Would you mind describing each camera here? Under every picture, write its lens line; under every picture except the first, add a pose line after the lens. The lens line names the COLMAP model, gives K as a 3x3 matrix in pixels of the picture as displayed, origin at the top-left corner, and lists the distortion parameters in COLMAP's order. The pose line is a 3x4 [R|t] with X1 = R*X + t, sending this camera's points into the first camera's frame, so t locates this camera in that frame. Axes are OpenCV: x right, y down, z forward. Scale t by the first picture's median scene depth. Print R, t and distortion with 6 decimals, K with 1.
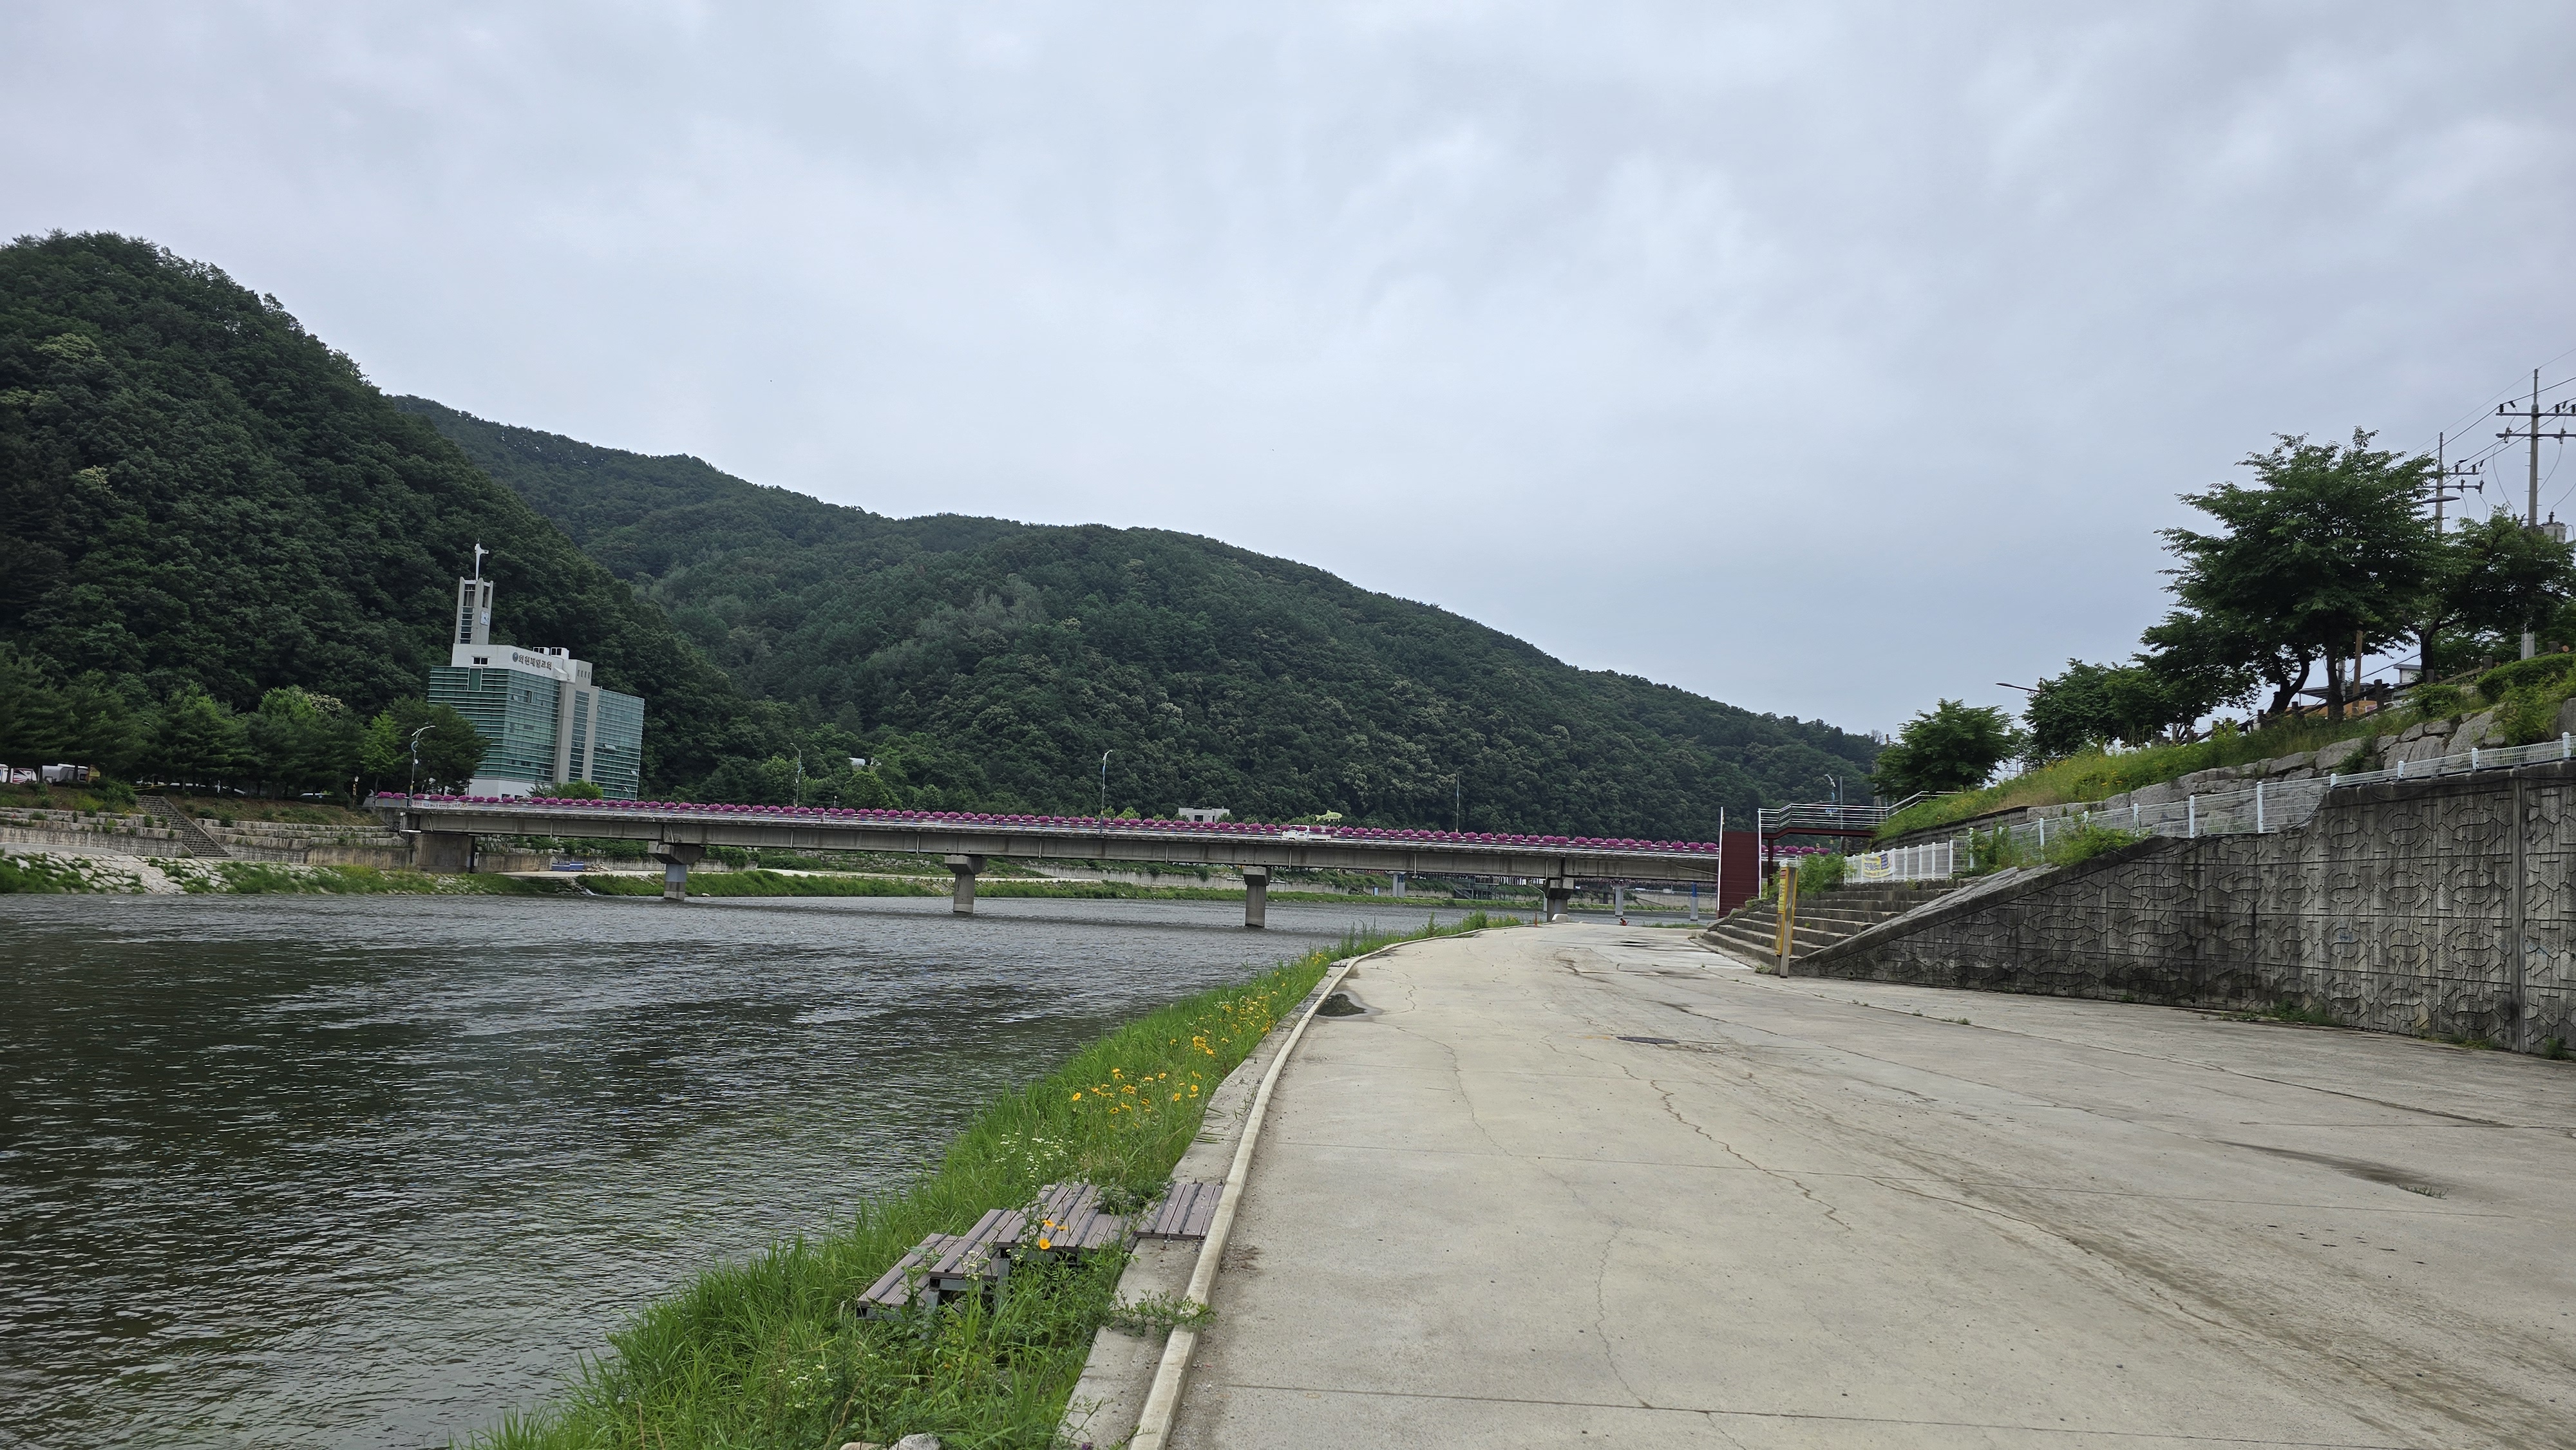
lens RADIAL K [[1806.7, 0, 1288.0], [0, 1806.7, 725.0], [0, 0, 1]] dist [0.001606, -0.001370]
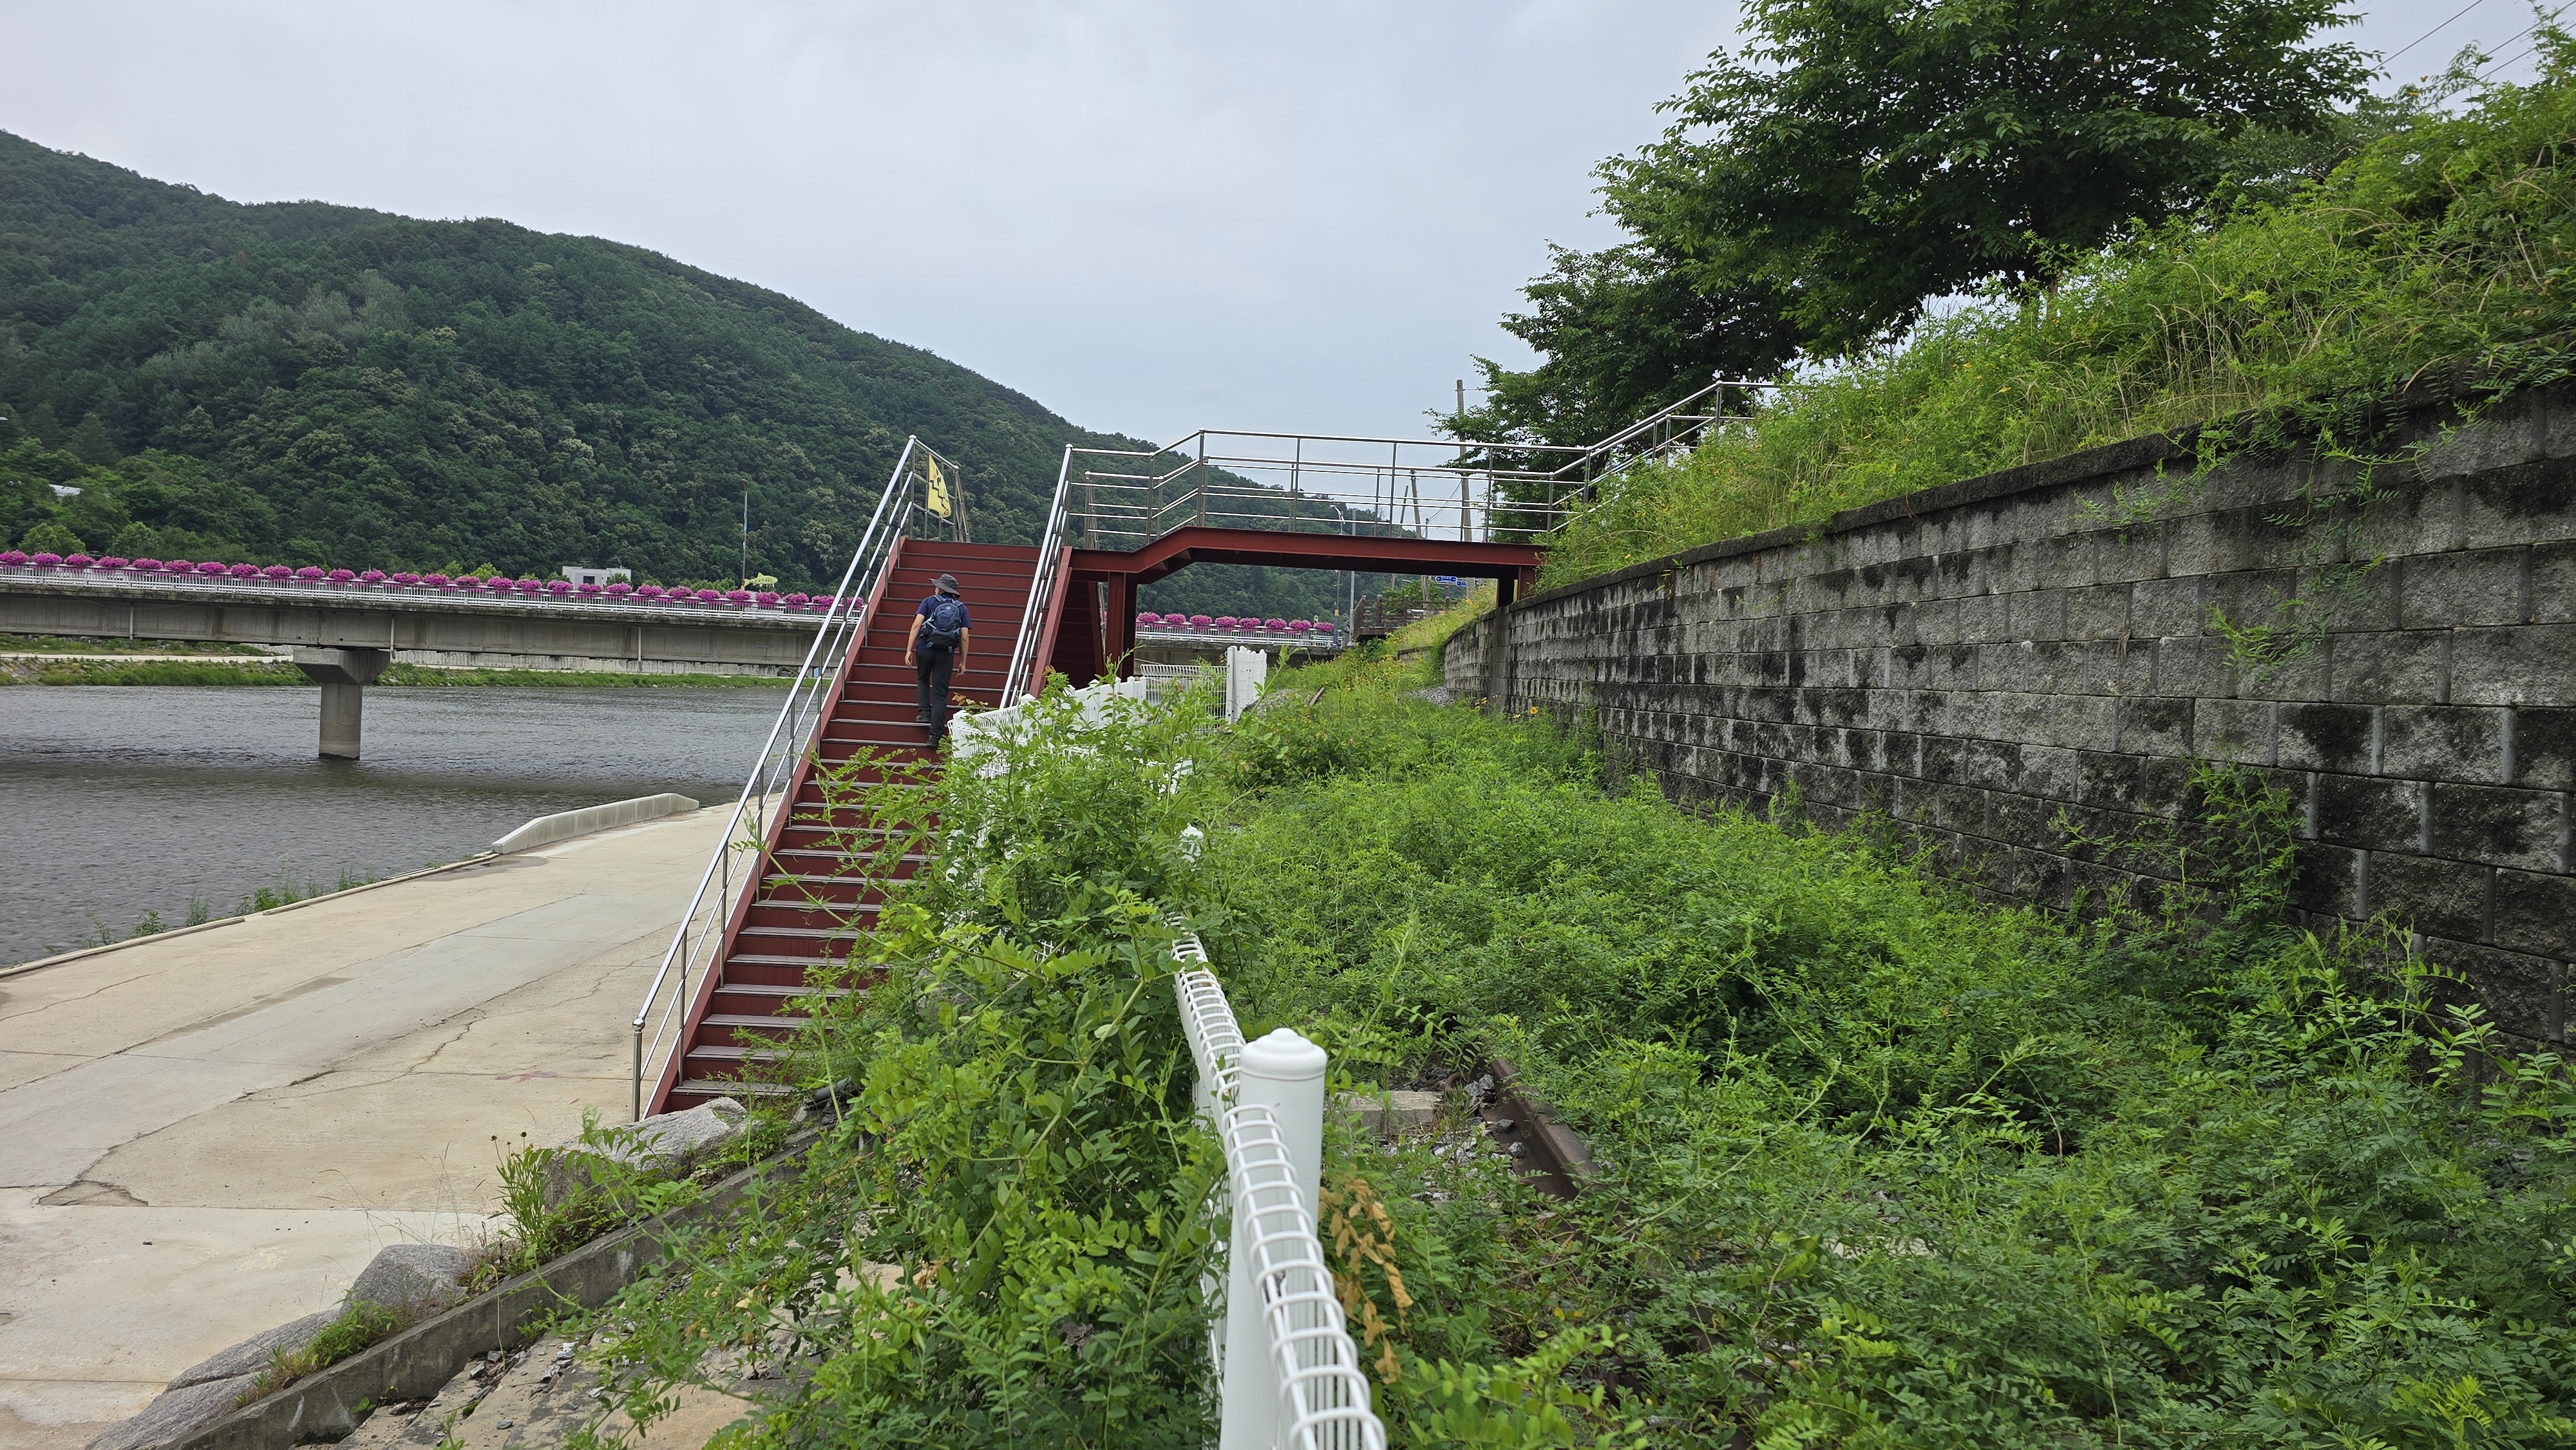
lens RADIAL K [[1806.7, 0, 1288.0], [0, 1806.7, 725.0], [0, 0, 1]] dist [0.001606, -0.001370]
pose [[0.964856, -0.002329, 0.262767, 0.029485], [-0.030482, 0.992218, 0.120722, 0.007469], [-0.261004, -0.124489, 0.957277, 0.119308]]
